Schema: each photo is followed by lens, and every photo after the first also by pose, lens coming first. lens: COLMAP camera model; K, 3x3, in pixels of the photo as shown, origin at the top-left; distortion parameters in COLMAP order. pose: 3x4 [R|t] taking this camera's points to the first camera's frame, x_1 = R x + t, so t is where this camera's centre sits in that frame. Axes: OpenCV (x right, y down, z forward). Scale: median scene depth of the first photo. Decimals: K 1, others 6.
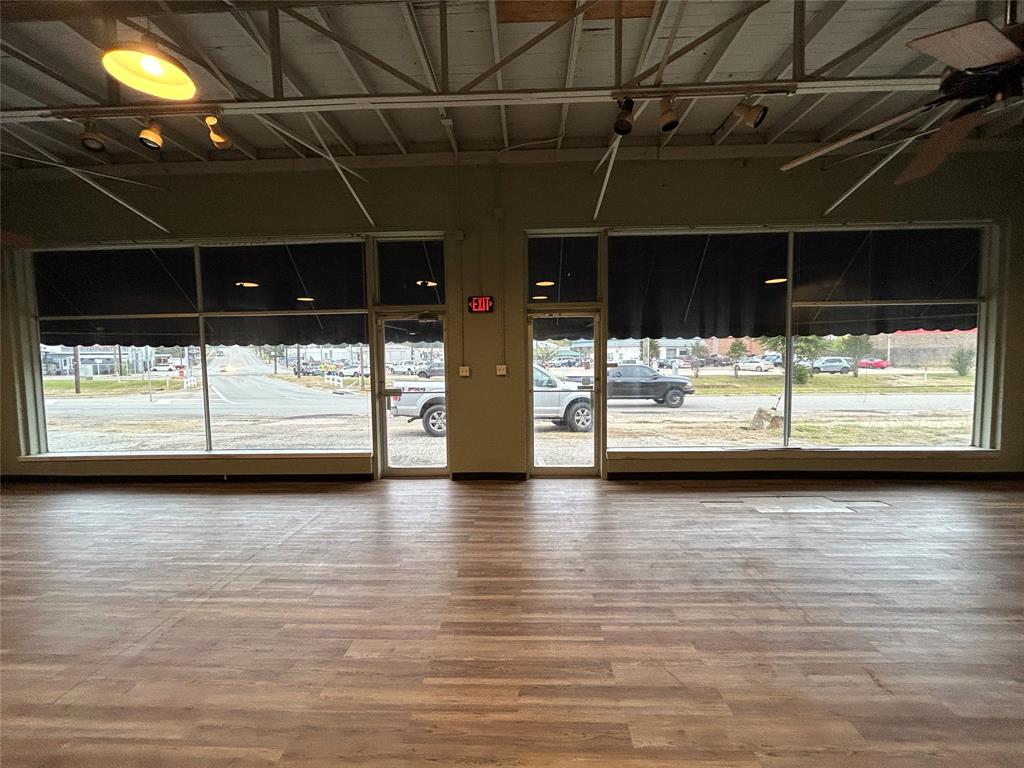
lens RADIAL K [[411.3, 0, 512.5], [0, 411.3, 384.5], [0, 0, 1]] dist [-0.001962, 0.000416]
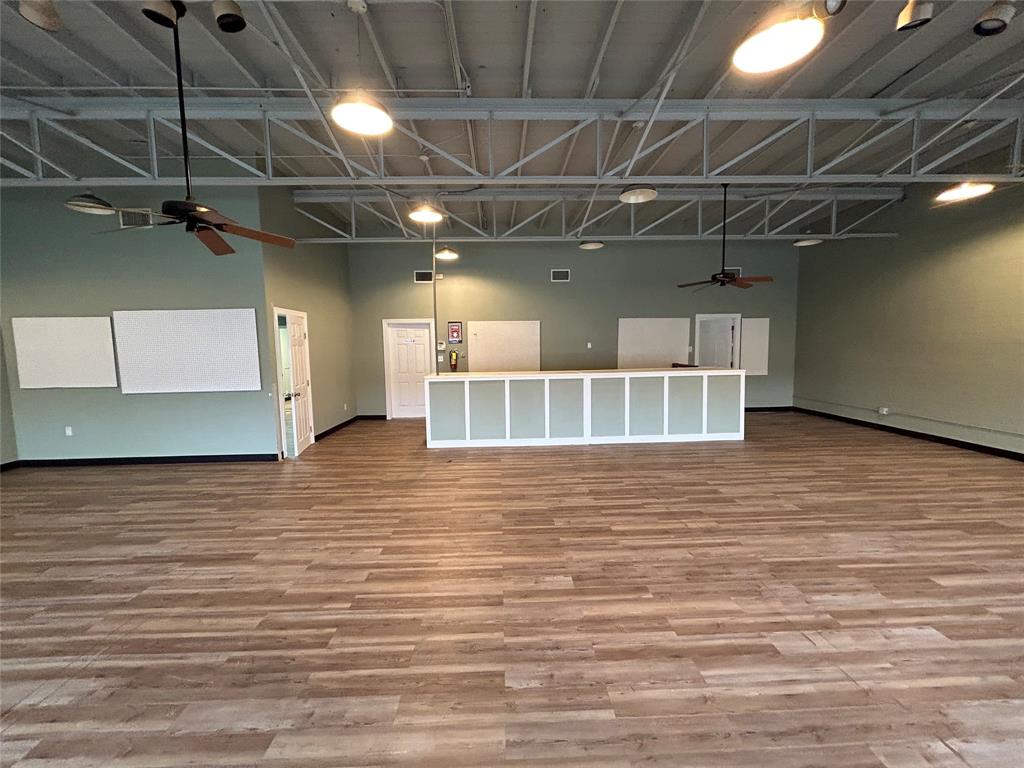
lens RADIAL K [[410.5, 0, 512.0], [0, 410.5, 384.0], [0, 0, 1]] dist [-0.002500, 0.000500]
pose [[-0.997152, 0.036914, -0.065763, -0.067323], [0.026283, 0.987446, 0.155758, -0.054438], [0.070688, 0.153586, -0.985604, 0.875917]]
